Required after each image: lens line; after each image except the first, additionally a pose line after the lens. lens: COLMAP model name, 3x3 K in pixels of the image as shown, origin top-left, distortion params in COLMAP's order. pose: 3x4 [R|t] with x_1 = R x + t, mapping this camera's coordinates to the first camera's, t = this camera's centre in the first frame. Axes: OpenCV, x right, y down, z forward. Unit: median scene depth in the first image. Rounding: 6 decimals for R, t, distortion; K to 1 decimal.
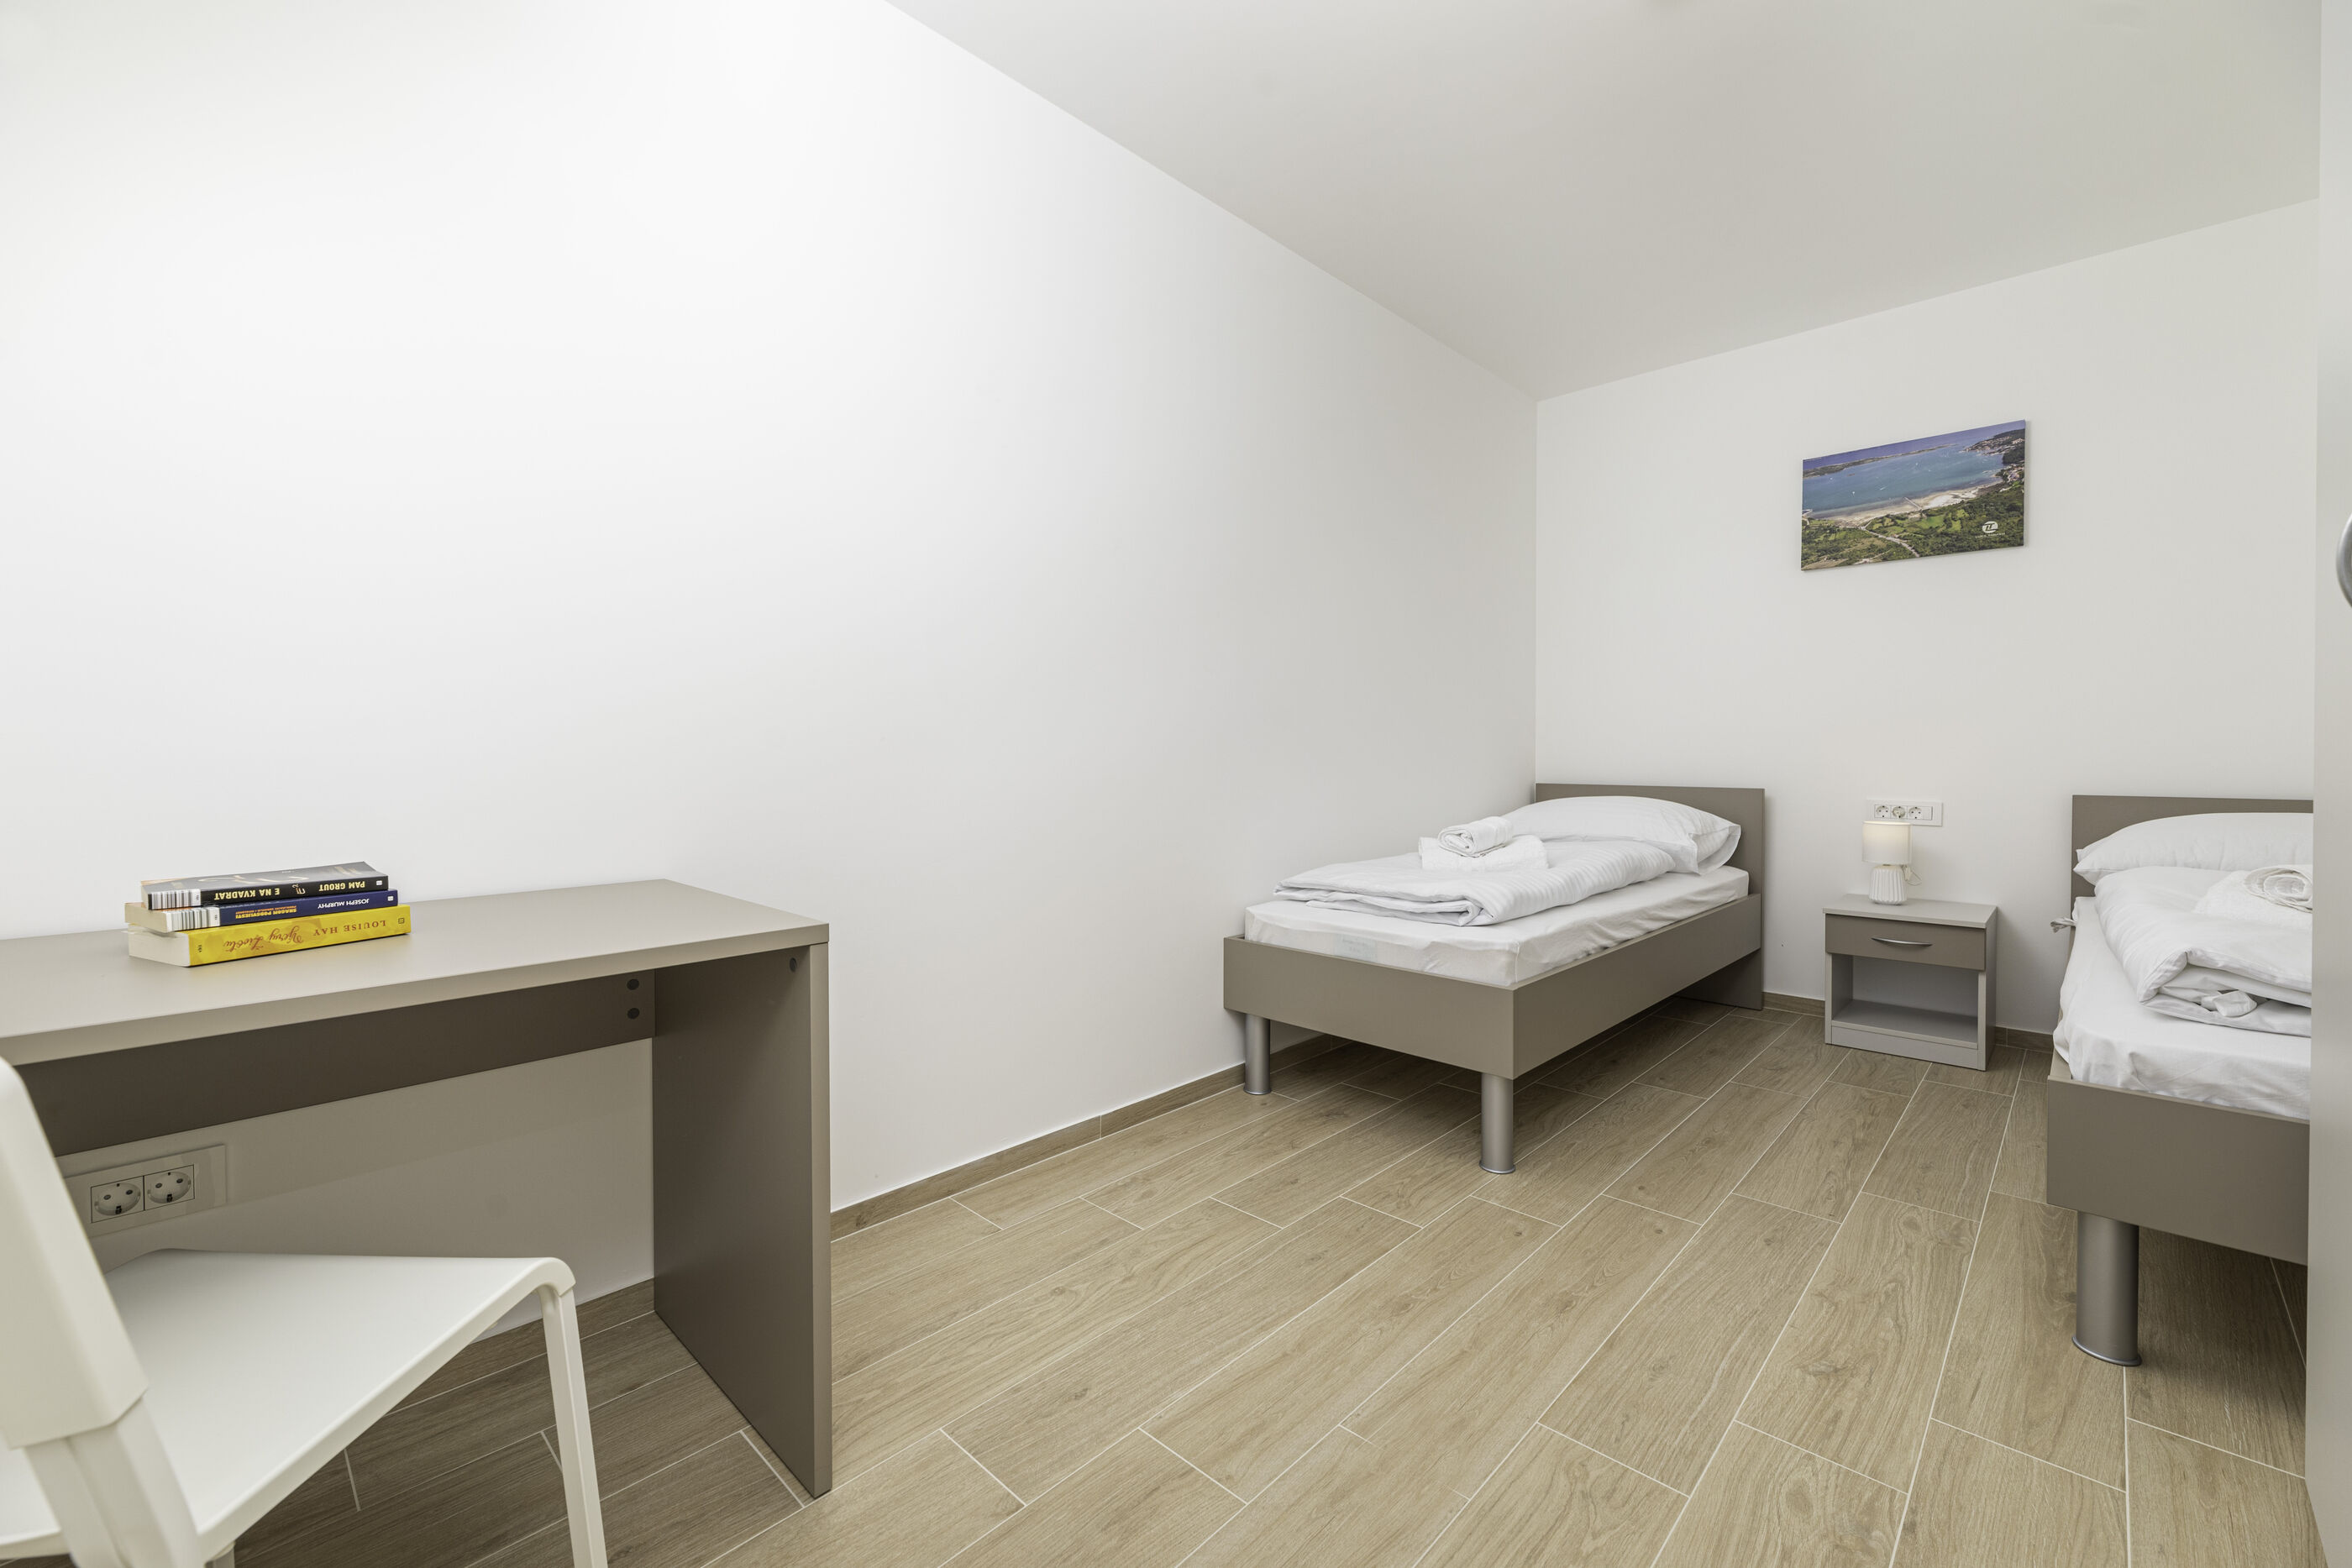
lens RADIAL K [[954.1, 0, 1169.4], [0, 954.1, 755.9], [0, 0, 1]] dist [-0.001123, -0.000141]
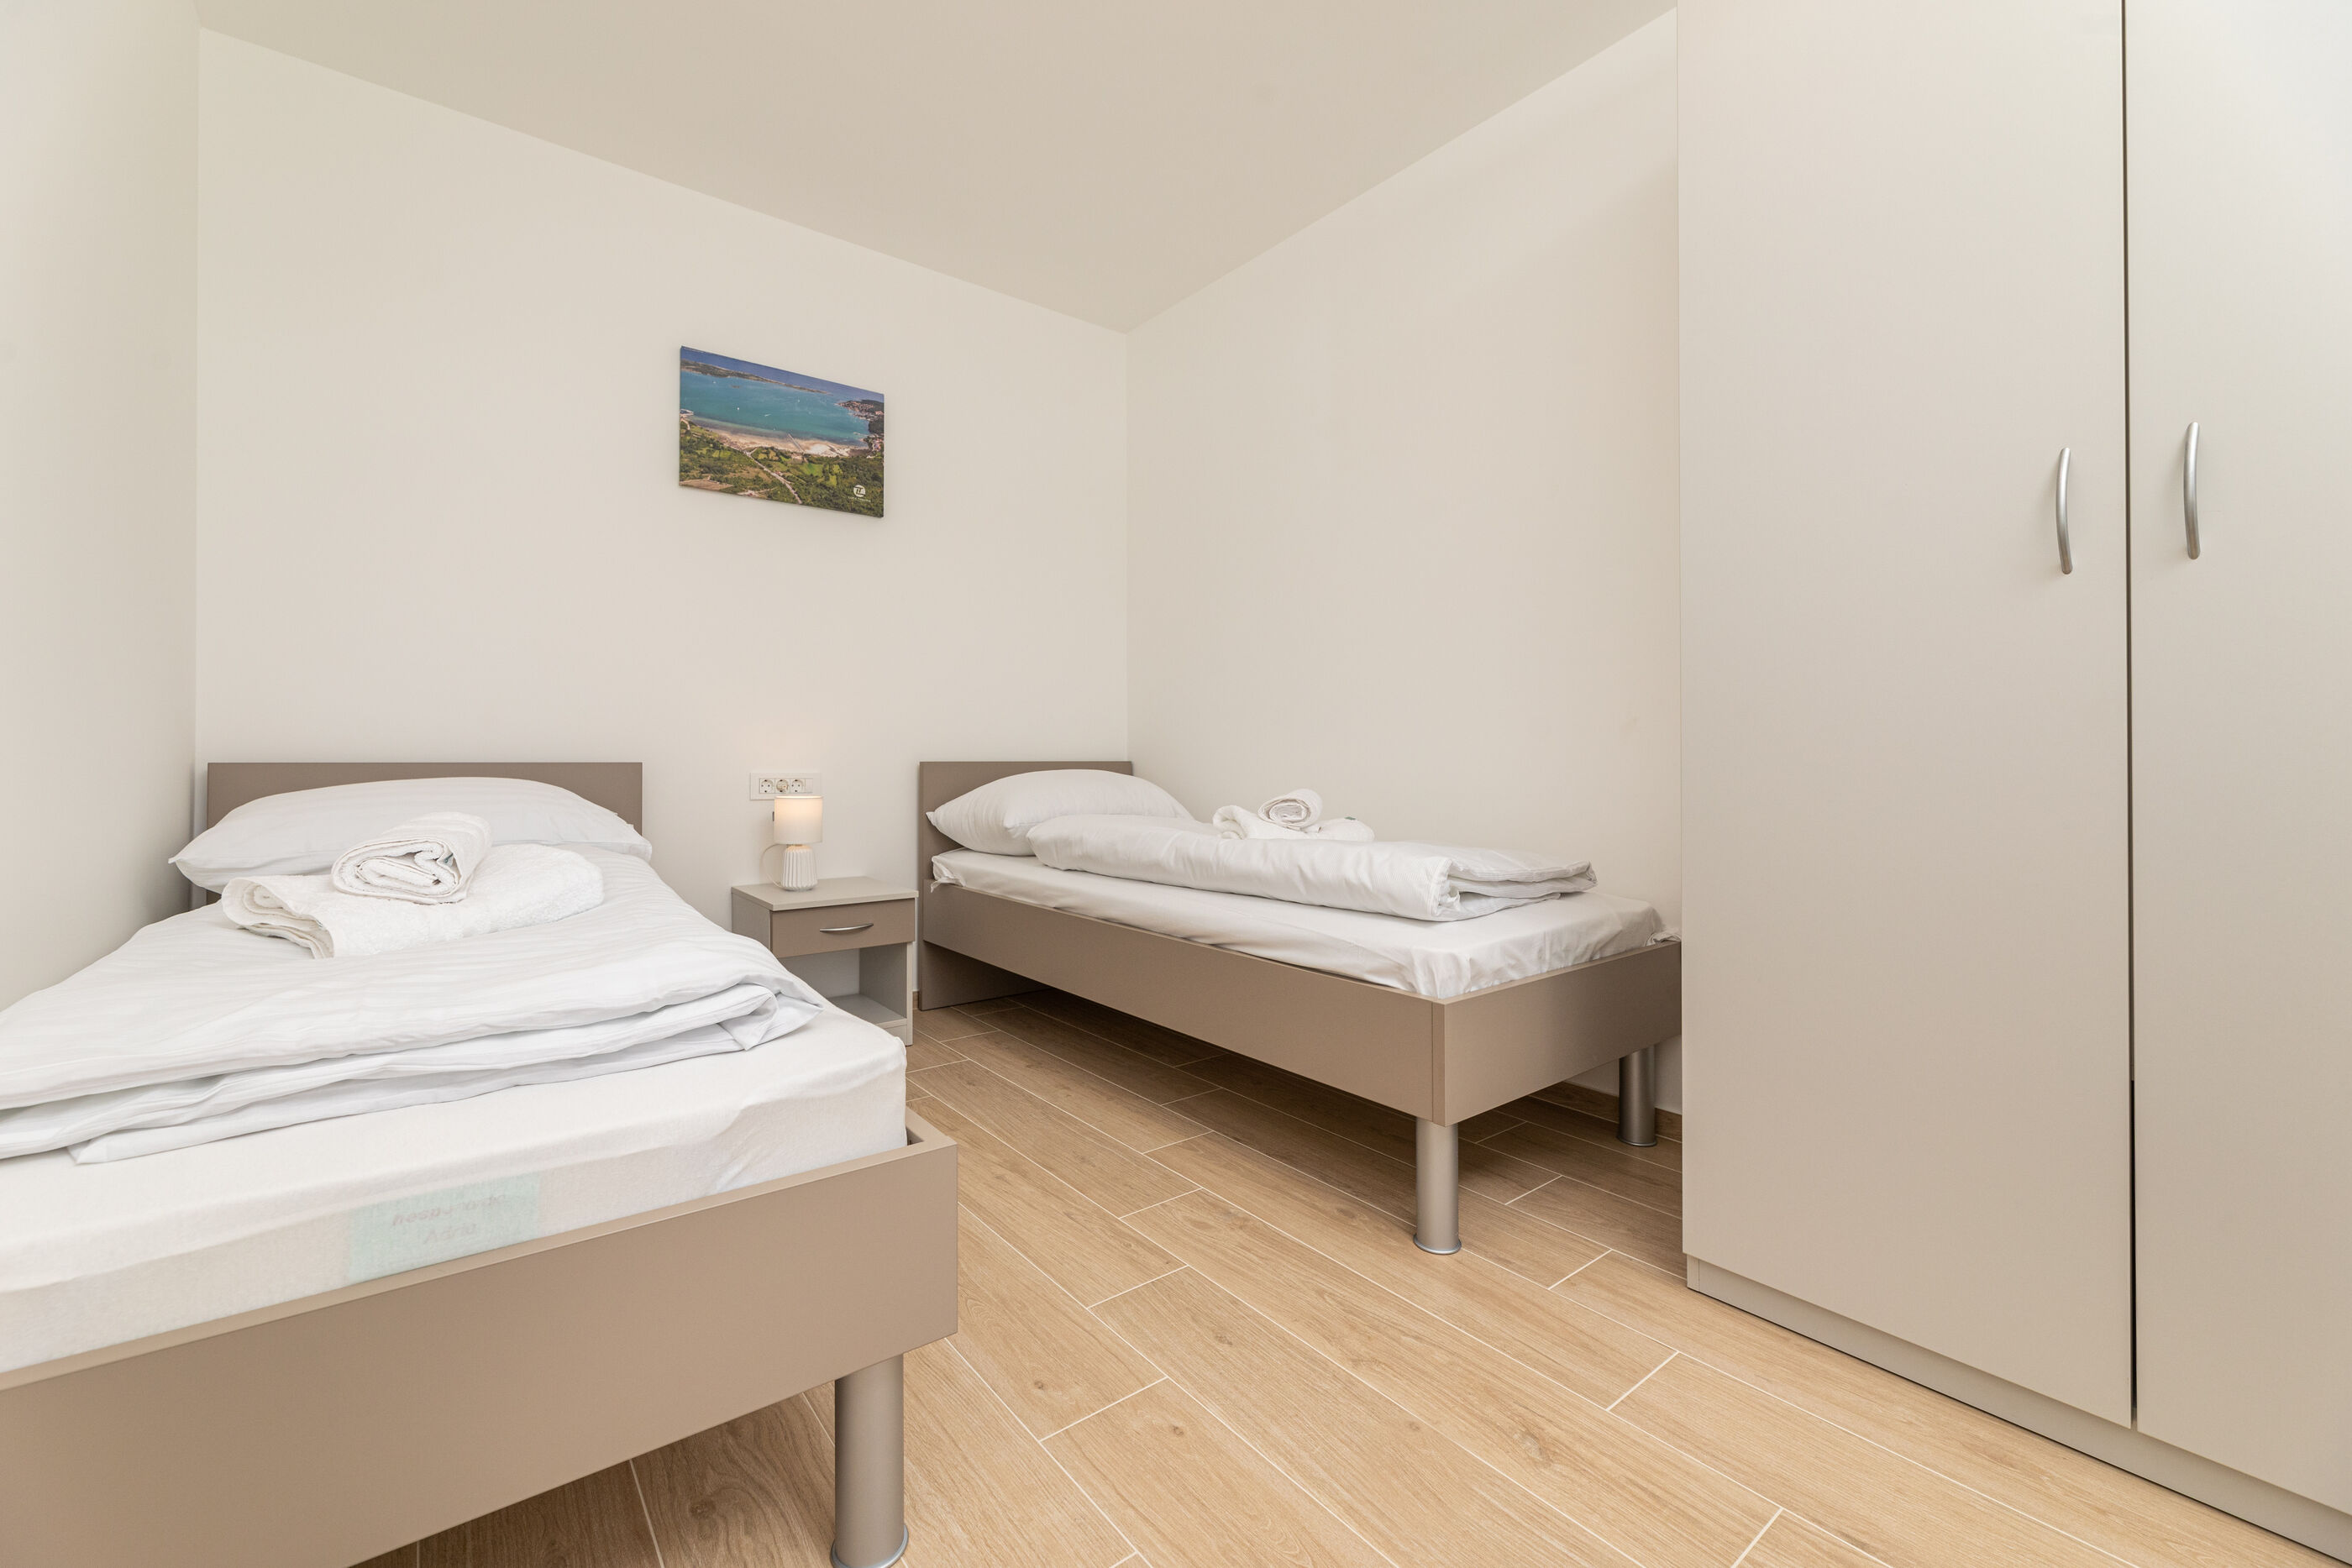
lens RADIAL K [[954.1, 0, 1169.4], [0, 954.1, 755.9], [0, 0, 1]] dist [-0.001123, -0.000141]
pose [[0.147372, 0.002674, 0.989078, -0.060719], [0.002925, 0.999991, -0.003140, 0.036042], [-0.989077, 0.003356, 0.147363, 0.538335]]
